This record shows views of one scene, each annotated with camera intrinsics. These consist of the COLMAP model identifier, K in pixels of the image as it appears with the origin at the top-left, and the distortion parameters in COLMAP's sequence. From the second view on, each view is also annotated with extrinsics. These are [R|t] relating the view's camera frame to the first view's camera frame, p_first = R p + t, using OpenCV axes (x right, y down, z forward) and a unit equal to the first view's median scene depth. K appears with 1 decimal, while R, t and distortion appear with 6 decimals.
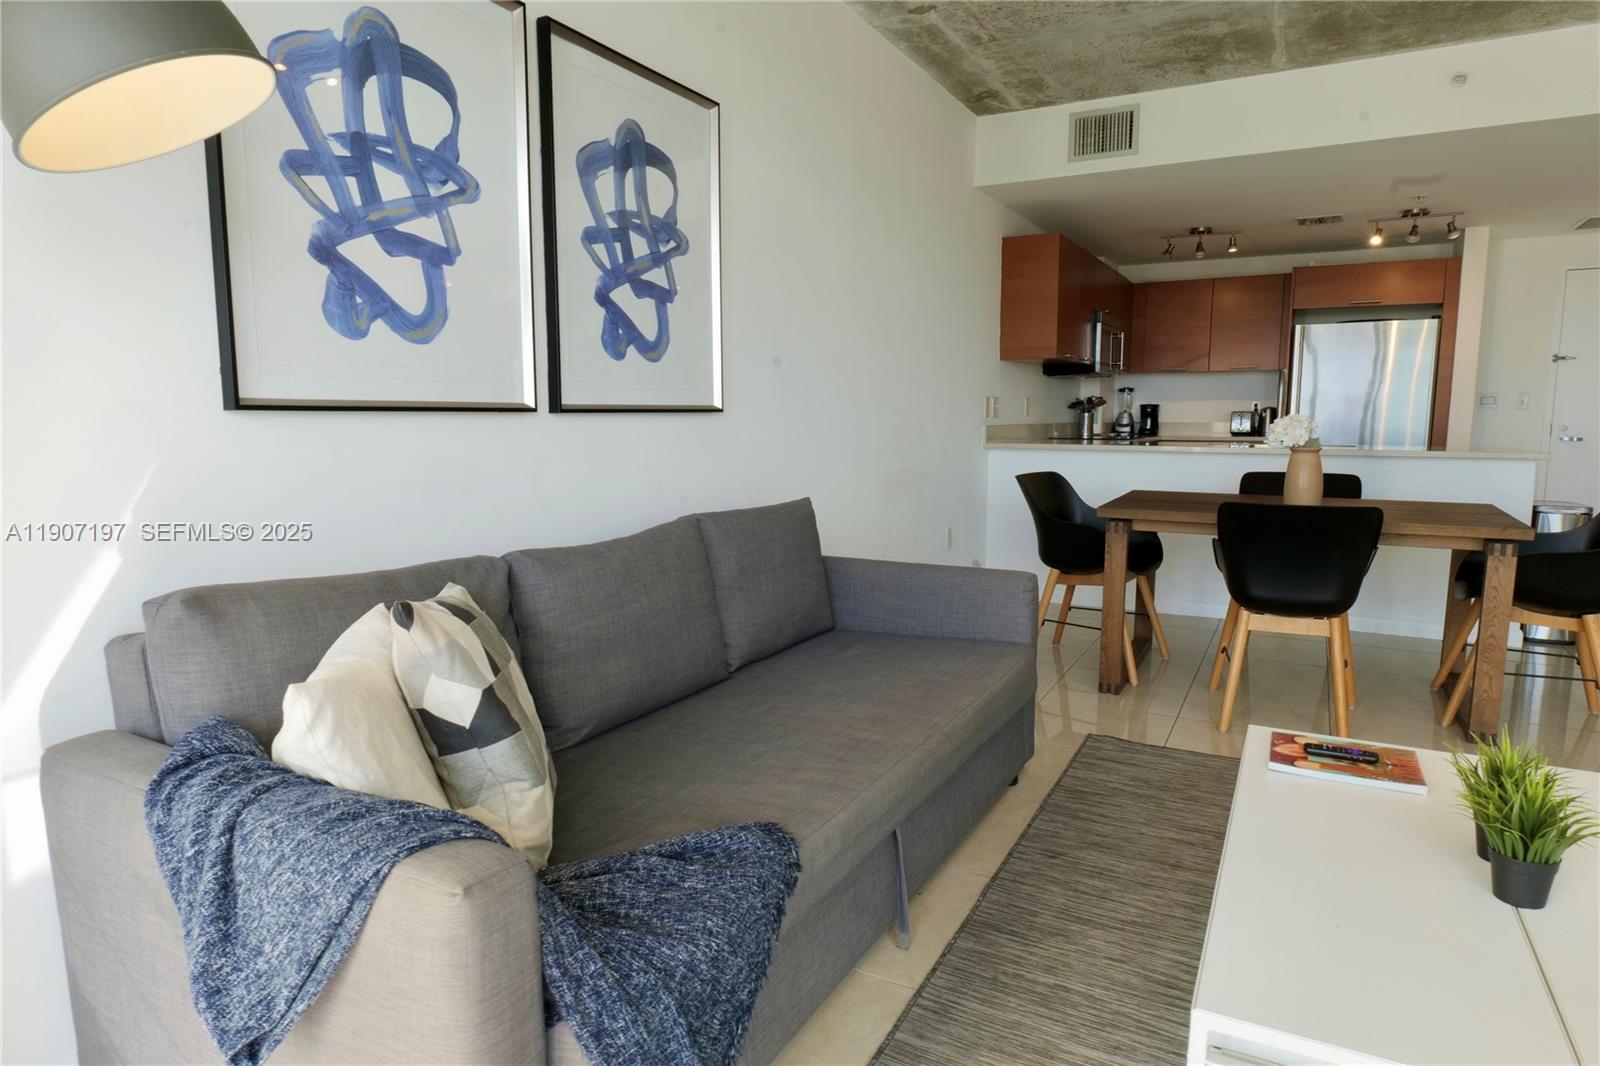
lens RADIAL K [[940.3, 0, 801.1], [0, 940.3, 542.9], [0, 0, 1]] dist [-0.024194, 0.013608]
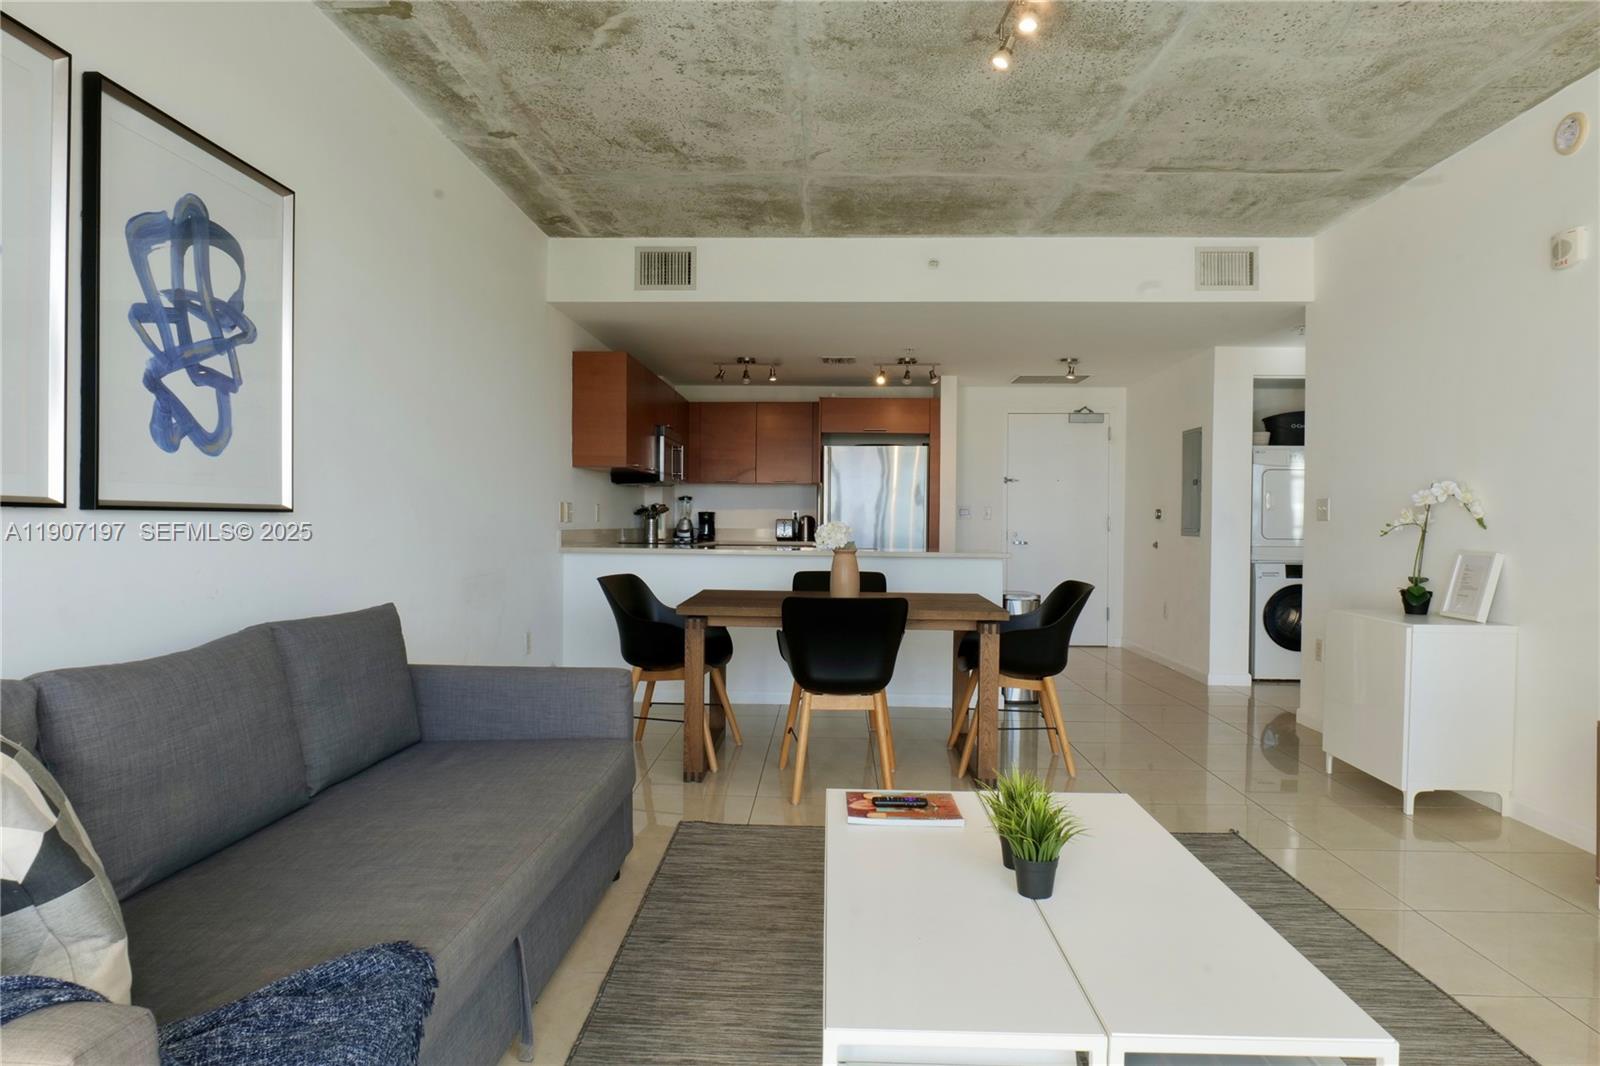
lens RADIAL K [[940.3, 0, 795.8], [0, 940.3, 537.4], [0, 0, 1]] dist [-0.024194, 0.013608]
pose [[0.896160, 0.003221, 0.443719, -0.039333], [0.049304, 0.993059, -0.106785, 0.006024], [-0.440983, 0.117574, 0.889781, -0.025131]]
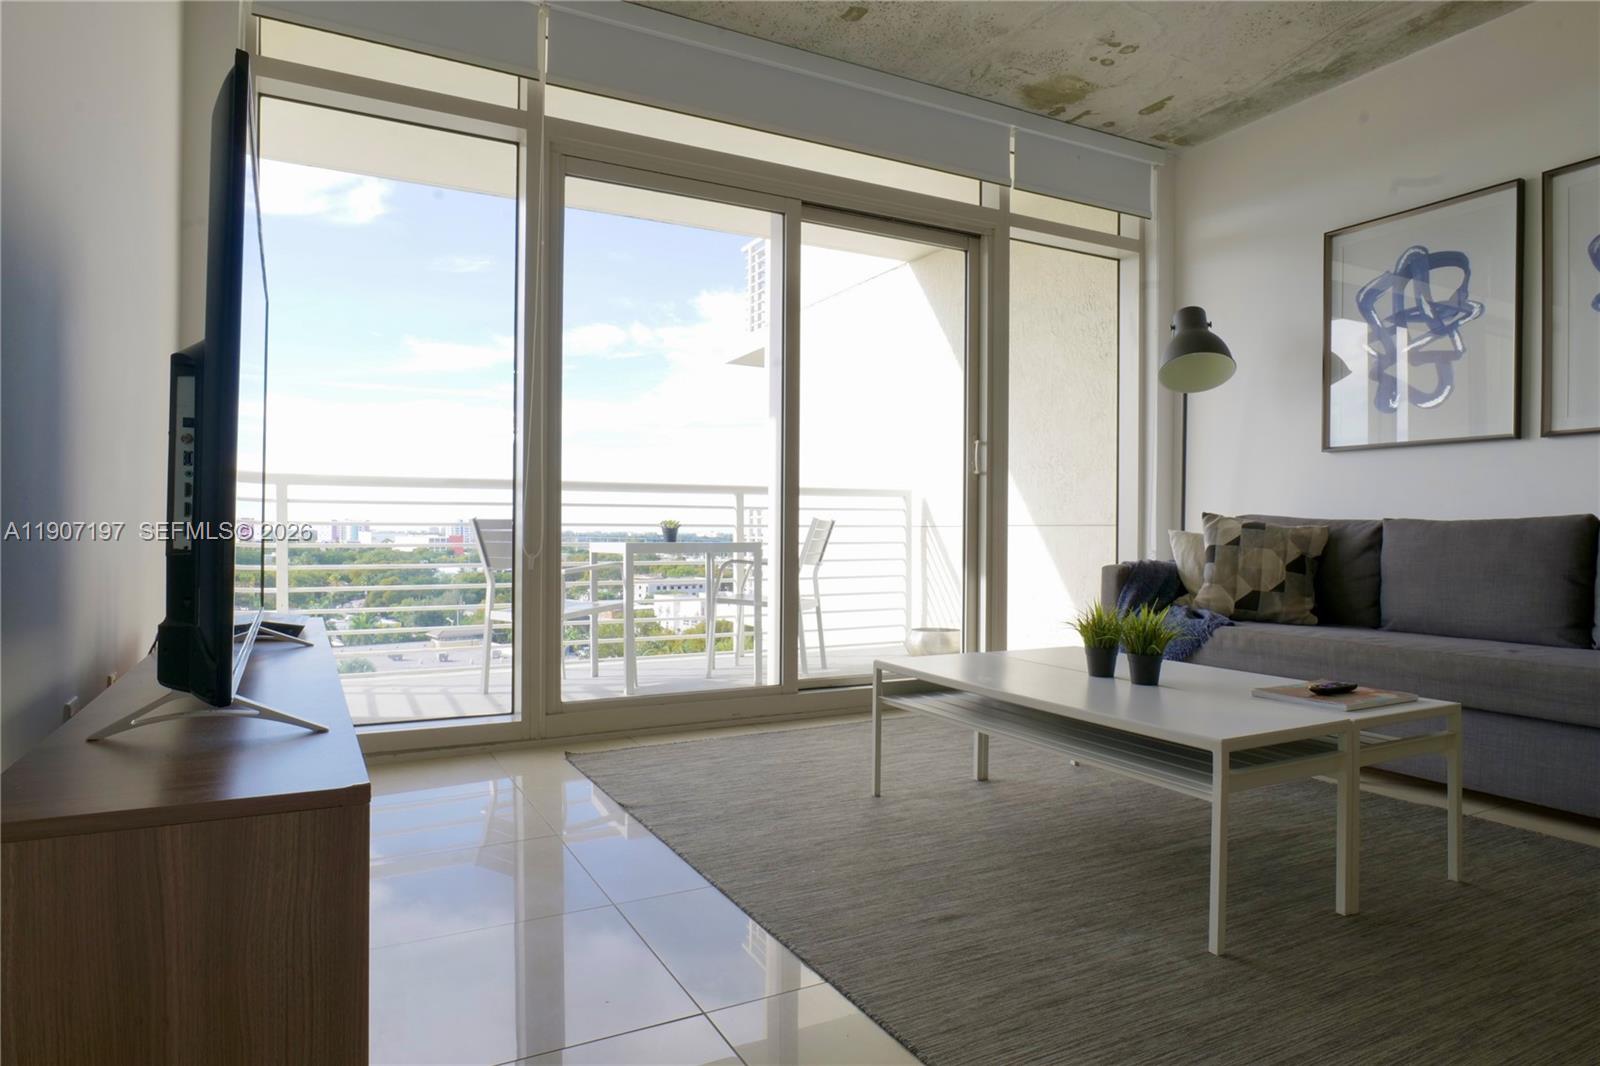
lens RADIAL K [[940.3, 0, 804.3], [0, 940.3, 537.9], [0, 0, 1]] dist [-0.024194, 0.013608]
pose [[-0.546714, 0.003726, -0.837311, 1.009956], [-0.118112, 0.989648, 0.081524, 0.023821], [0.828947, 0.143467, -0.540614, 0.598852]]
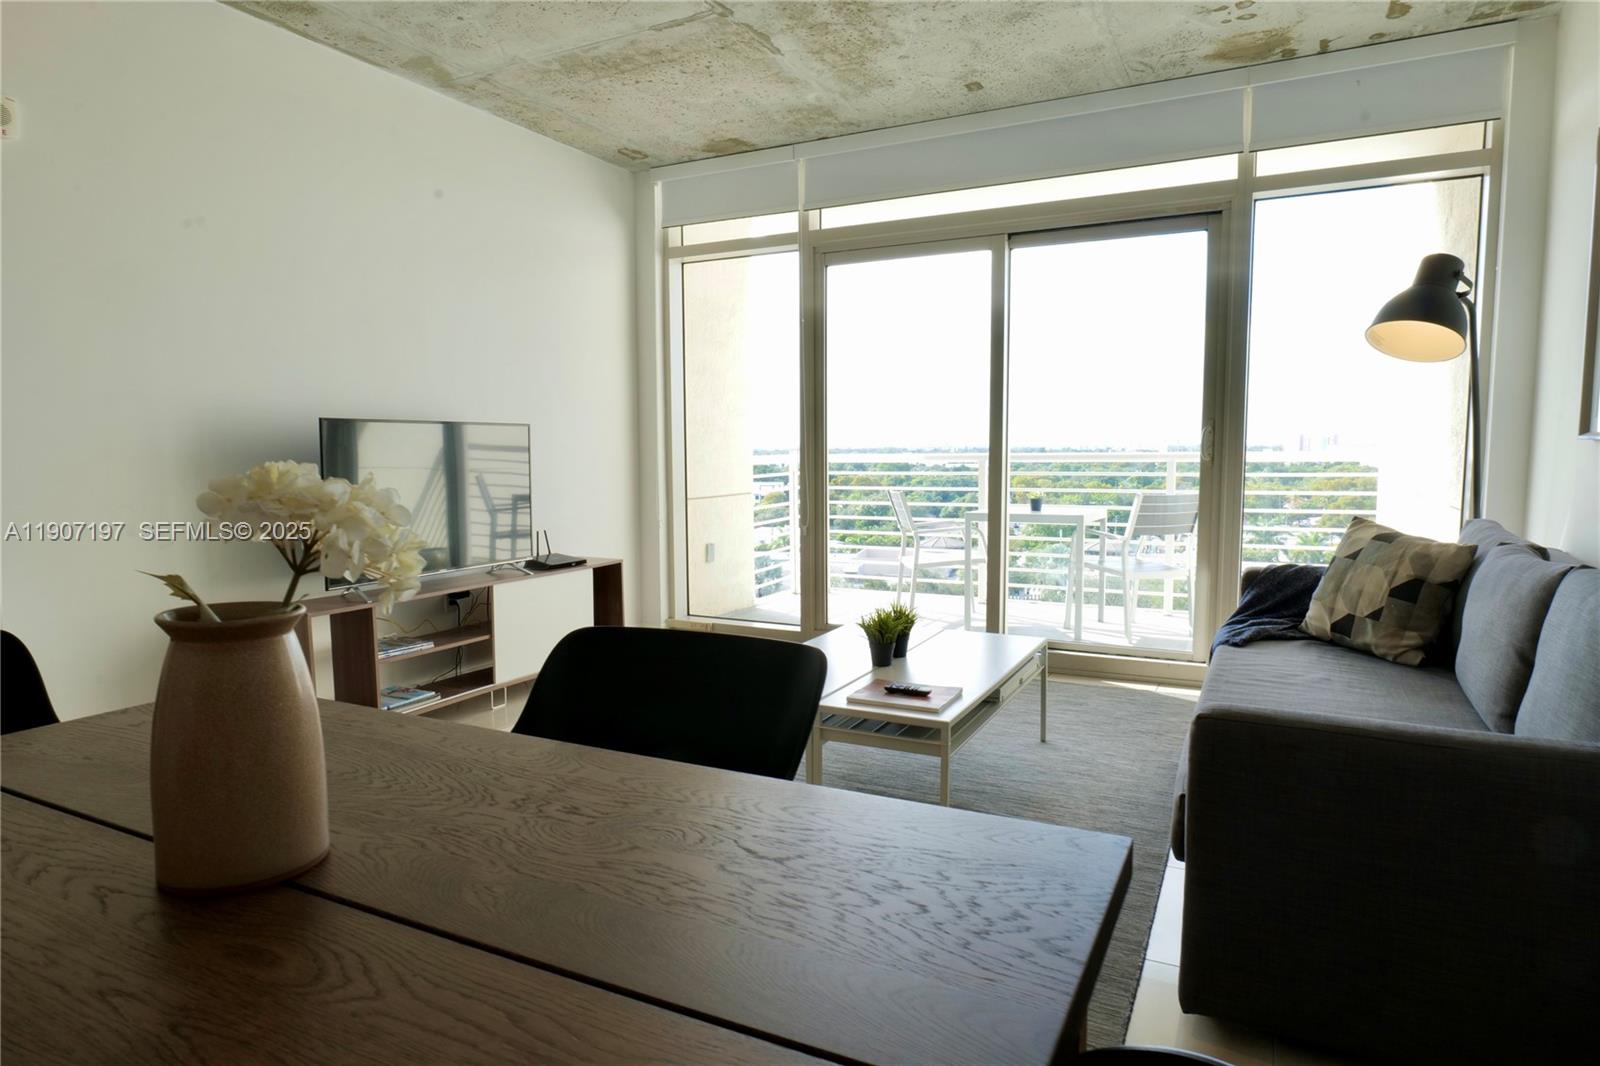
lens RADIAL K [[940.3, 0, 800.1], [0, 940.3, 529.3], [0, 0, 1]] dist [-0.024194, 0.013608]
pose [[-0.999625, 0.010853, -0.025124, 0.398663], [0.004946, 0.974537, 0.224174, -0.175273], [0.026917, 0.223966, -0.974225, 1.302812]]
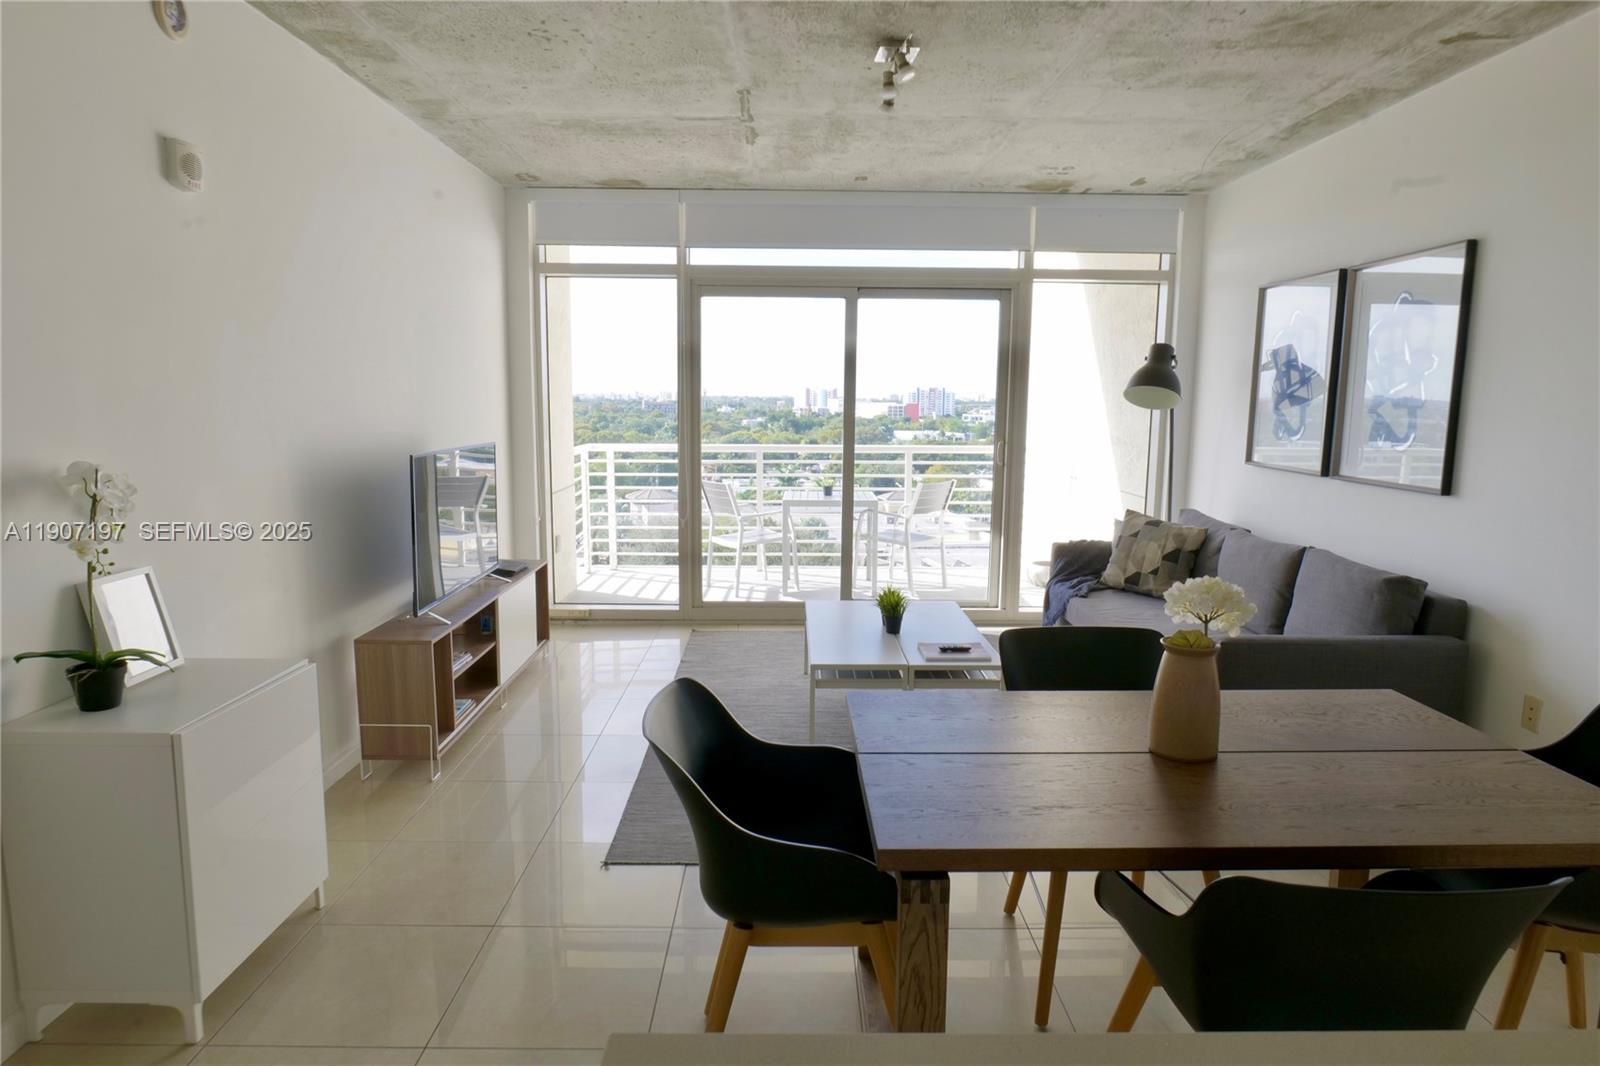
lens RADIAL K [[940.3, 0, 802.0], [0, 940.3, 528.0], [0, 0, 1]] dist [-0.024194, 0.013608]
pose [[-0.870538, 0.062552, -0.488109, 1.012266], [-0.074752, 0.963569, 0.256802, -0.293313], [0.486390, 0.260043, -0.834148, 1.405124]]
